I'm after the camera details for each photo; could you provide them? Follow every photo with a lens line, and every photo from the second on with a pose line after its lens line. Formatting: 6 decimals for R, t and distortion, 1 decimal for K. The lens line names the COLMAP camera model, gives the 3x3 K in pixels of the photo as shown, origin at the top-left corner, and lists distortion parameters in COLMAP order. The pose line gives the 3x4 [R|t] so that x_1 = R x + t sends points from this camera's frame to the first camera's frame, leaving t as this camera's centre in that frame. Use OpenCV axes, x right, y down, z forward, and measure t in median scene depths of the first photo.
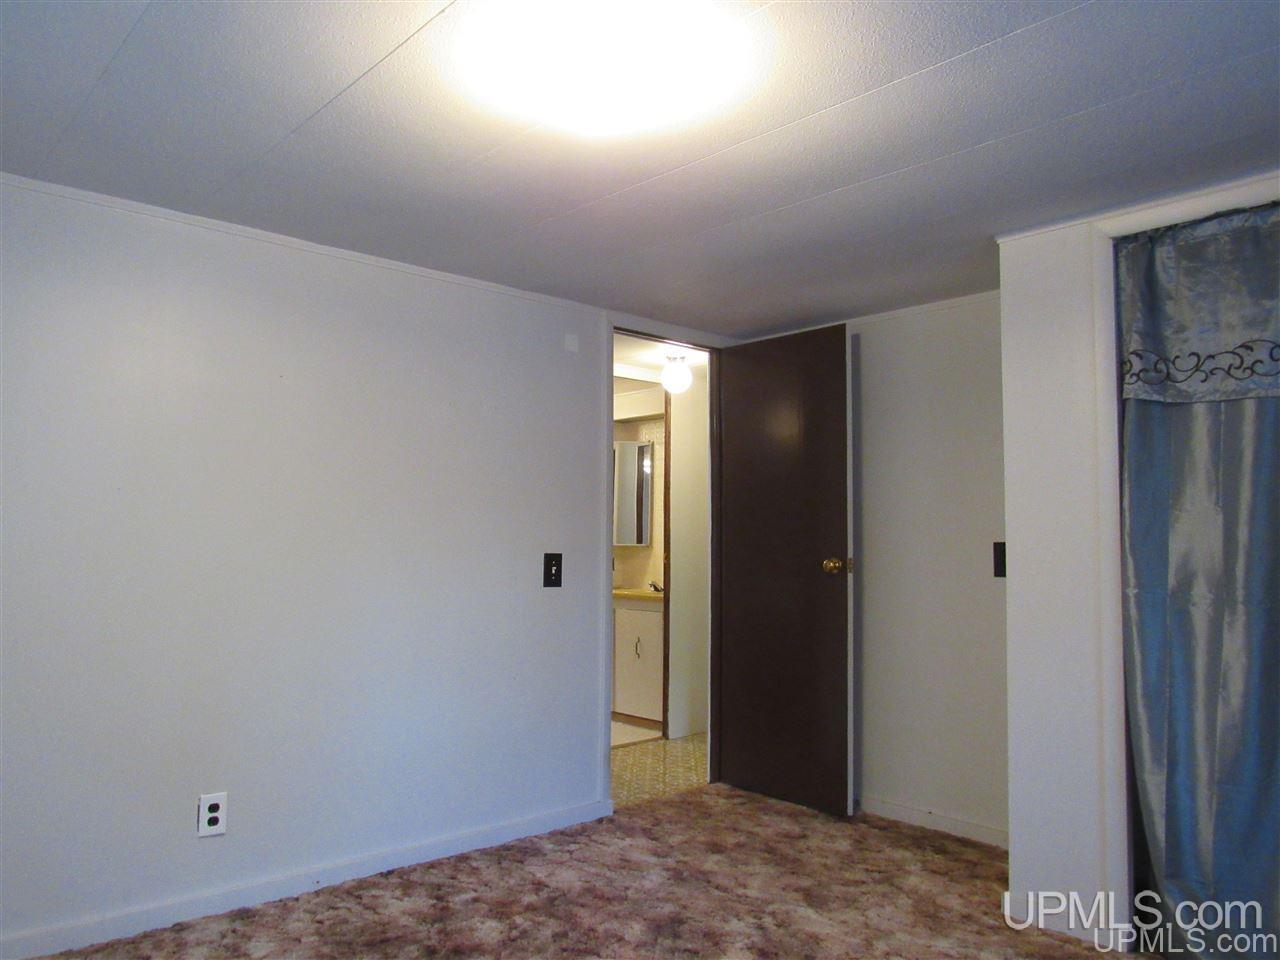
lens RADIAL K [[929.1, 0, 634.4], [0, 929.1, 481.7], [0, 0, 1]] dist [-0.009887, -0.000340]
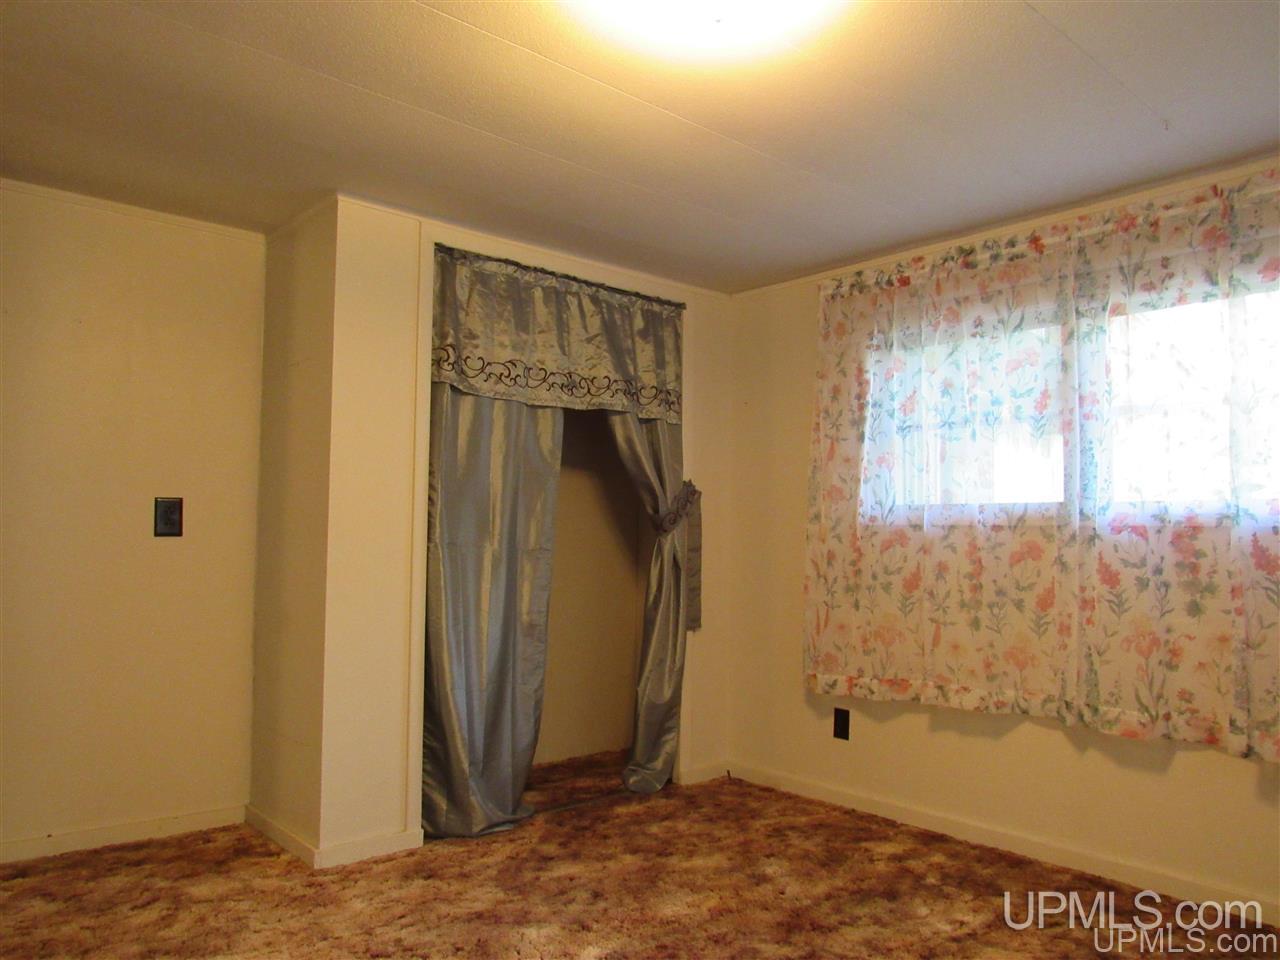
lens RADIAL K [[929.1, 0, 634.4], [0, 929.1, 481.7], [0, 0, 1]] dist [-0.009887, -0.000340]
pose [[0.025175, 0.048754, 0.998493, -0.674450], [-0.082898, 0.995472, -0.046517, 0.075545], [-0.996240, -0.081602, 0.029103, 0.731425]]
